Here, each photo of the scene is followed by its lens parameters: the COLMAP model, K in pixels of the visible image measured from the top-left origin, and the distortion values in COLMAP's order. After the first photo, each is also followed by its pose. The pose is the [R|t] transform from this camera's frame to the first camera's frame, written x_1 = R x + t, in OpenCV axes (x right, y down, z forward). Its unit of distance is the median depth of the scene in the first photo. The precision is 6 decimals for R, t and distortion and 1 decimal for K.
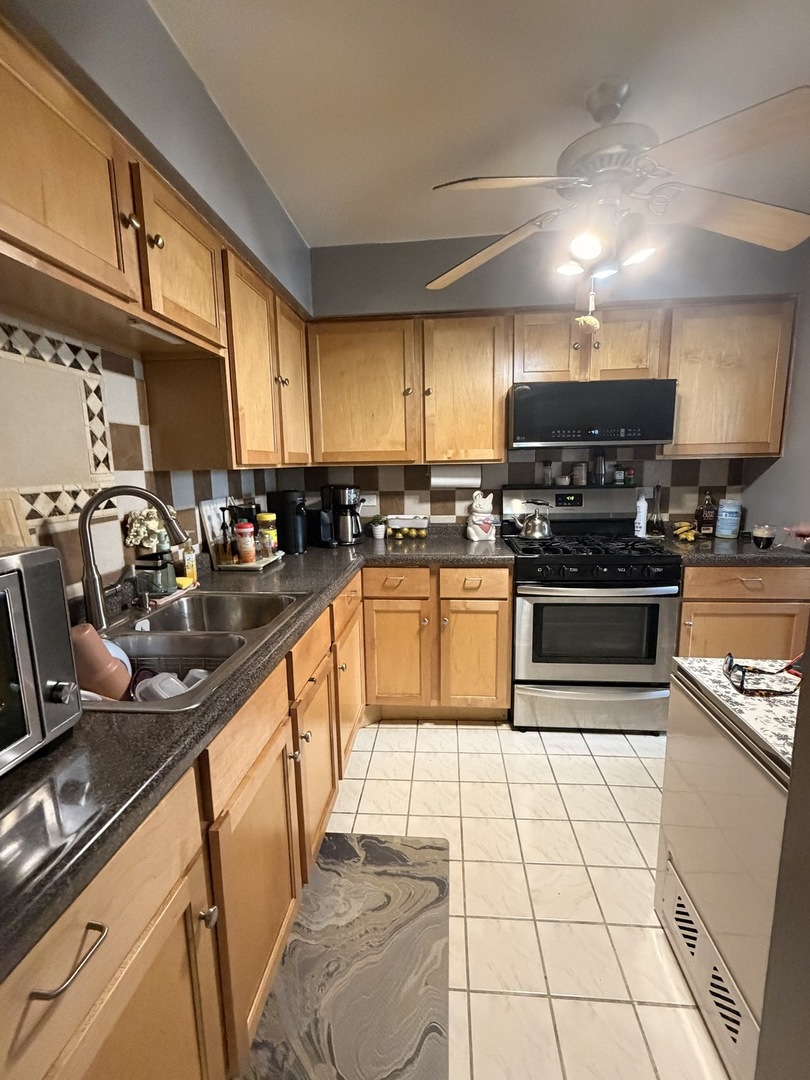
lens RADIAL K [[473.4, 0, 405.0], [0, 473.4, 540.0], [0, 0, 1]] dist [-0.001122, -0.000119]
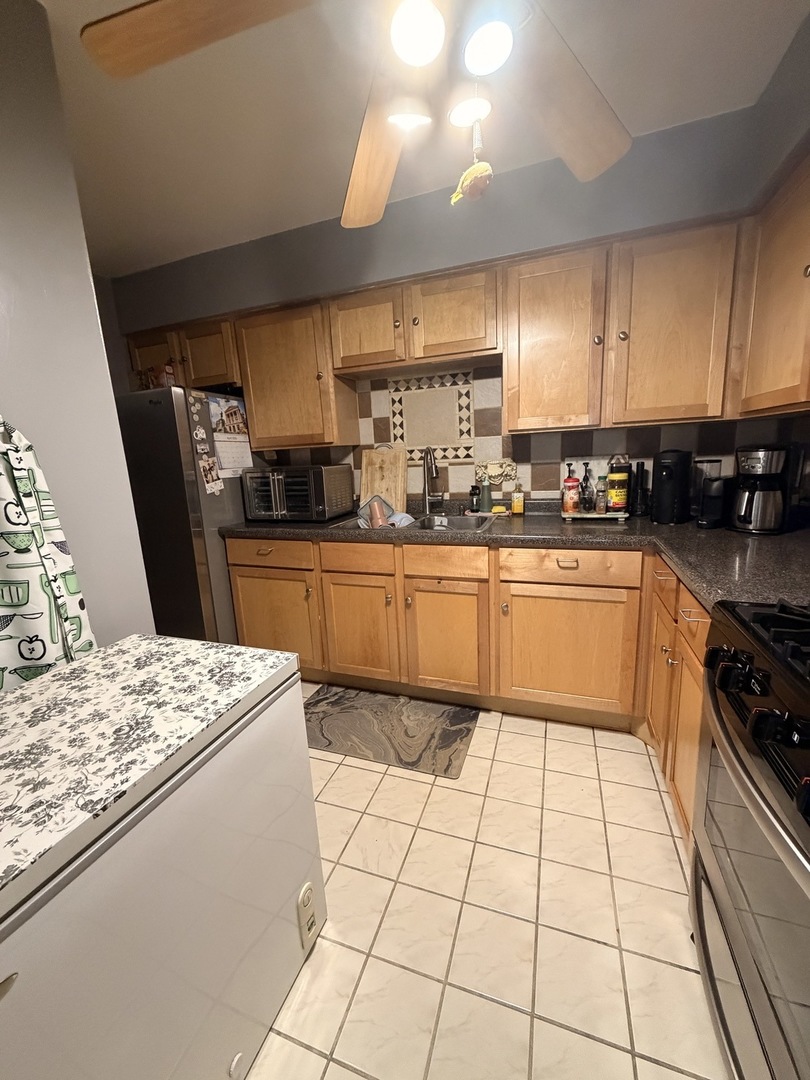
lens RADIAL K [[429.6, 0, 404.7], [0, 429.6, 537.7], [0, 0, 1]] dist [-0.000168, 0.000225]
pose [[-0.251923, 0.221530, -0.942051, 1.093148], [-0.096744, 0.962806, 0.252282, -0.167838], [0.962899, 0.154694, -0.221121, 1.189660]]
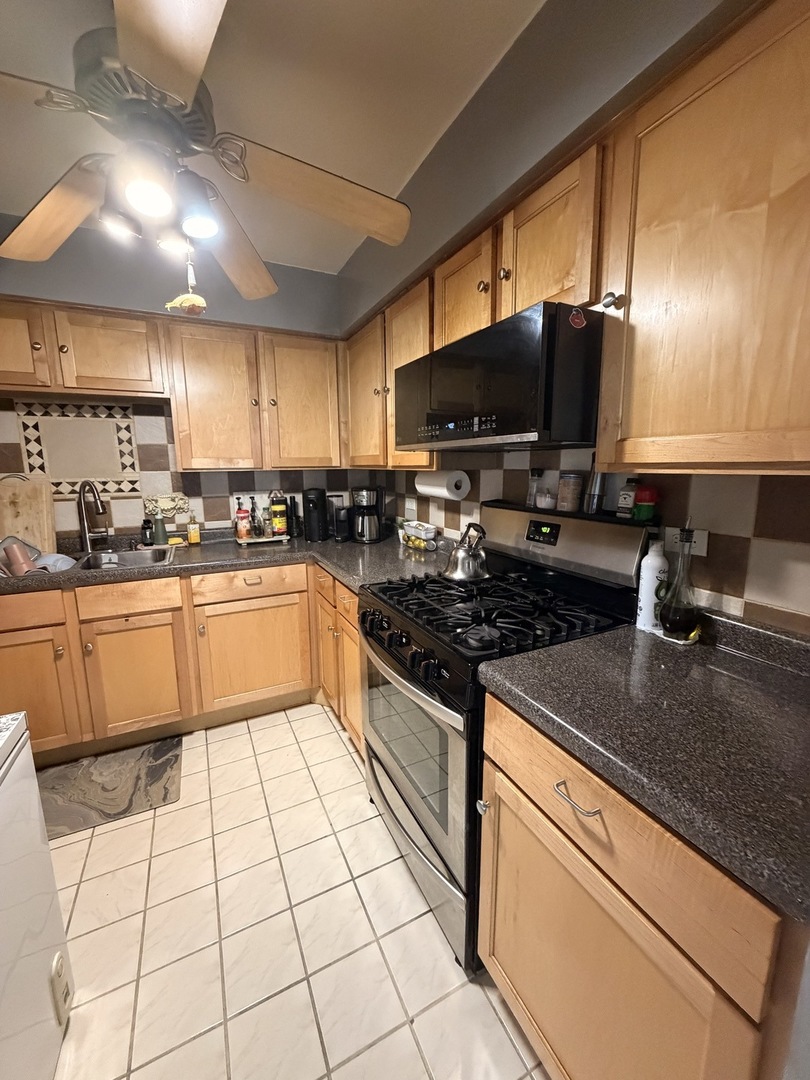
lens RADIAL K [[429.6, 0, 404.7], [0, 429.6, 537.7], [0, 0, 1]] dist [-0.000168, 0.000225]
pose [[0.518649, 0.158916, -0.840088, 1.346772], [-0.135241, 0.985453, 0.102920, -0.206000], [0.844223, 0.060235, 0.532597, 1.017535]]
